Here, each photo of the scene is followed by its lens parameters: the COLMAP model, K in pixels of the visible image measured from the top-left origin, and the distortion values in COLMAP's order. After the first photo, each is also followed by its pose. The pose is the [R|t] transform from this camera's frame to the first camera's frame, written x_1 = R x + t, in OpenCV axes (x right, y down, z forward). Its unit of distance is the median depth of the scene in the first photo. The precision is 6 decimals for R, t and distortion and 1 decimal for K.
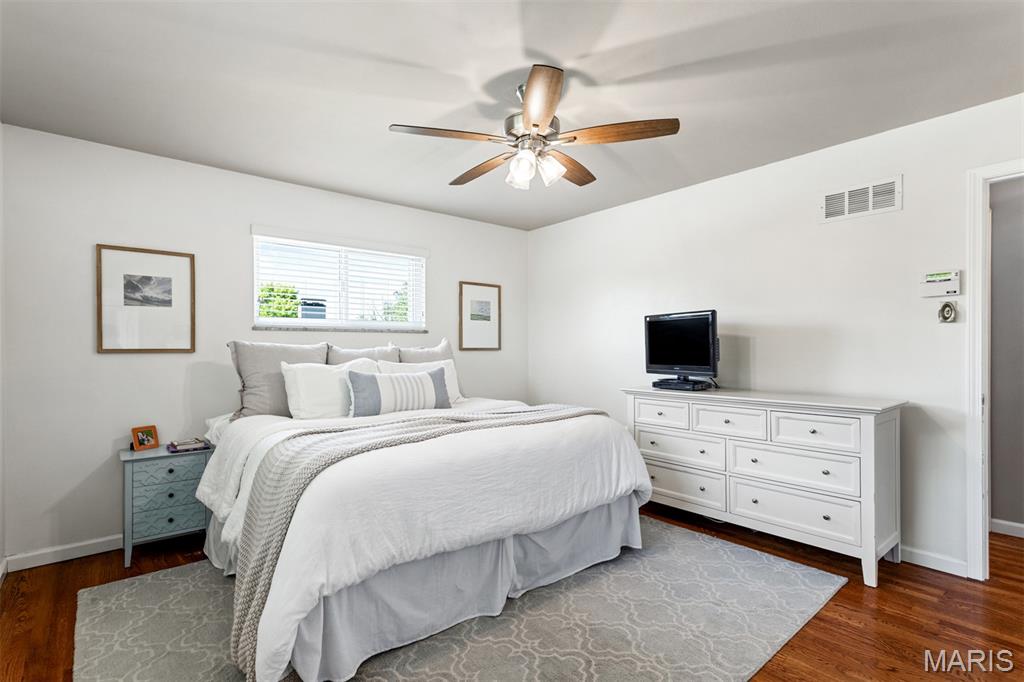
lens RADIAL K [[495.3, 0, 508.1], [0, 495.3, 346.8], [0, 0, 1]] dist [0.004322, 0.002874]
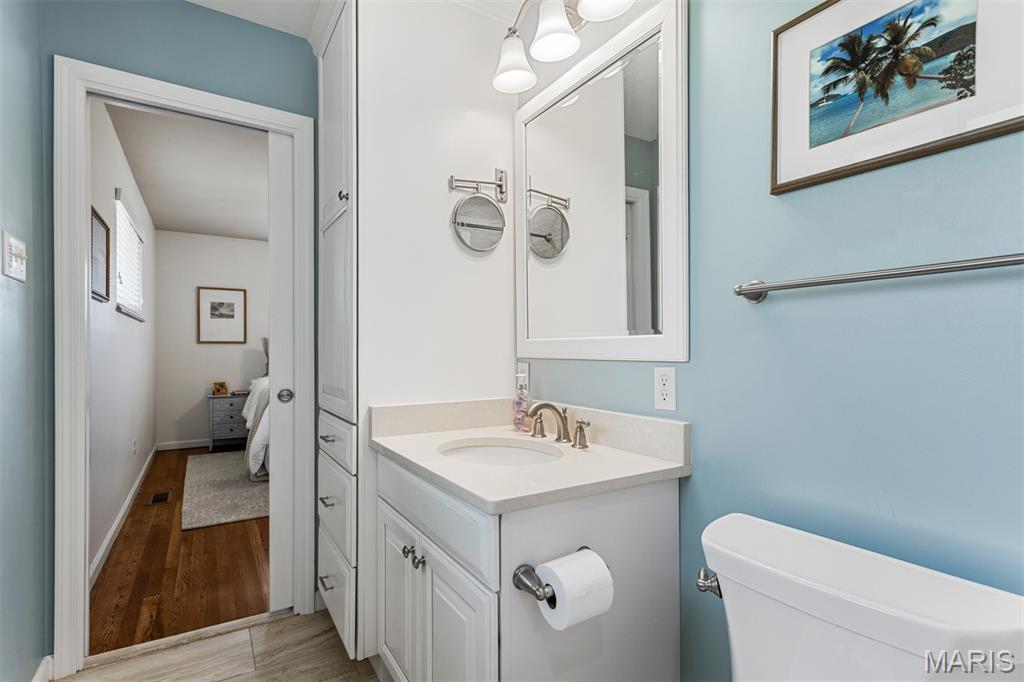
lens RADIAL K [[495.3, 0, 506.9], [0, 495.3, 344.2], [0, 0, 1]] dist [0.004322, 0.002874]
pose [[0.989129, 0.006897, -0.146887, 0.616504], [-0.006471, 0.999973, 0.003375, 0.002189], [0.146907, -0.002387, 0.989147, -0.697527]]
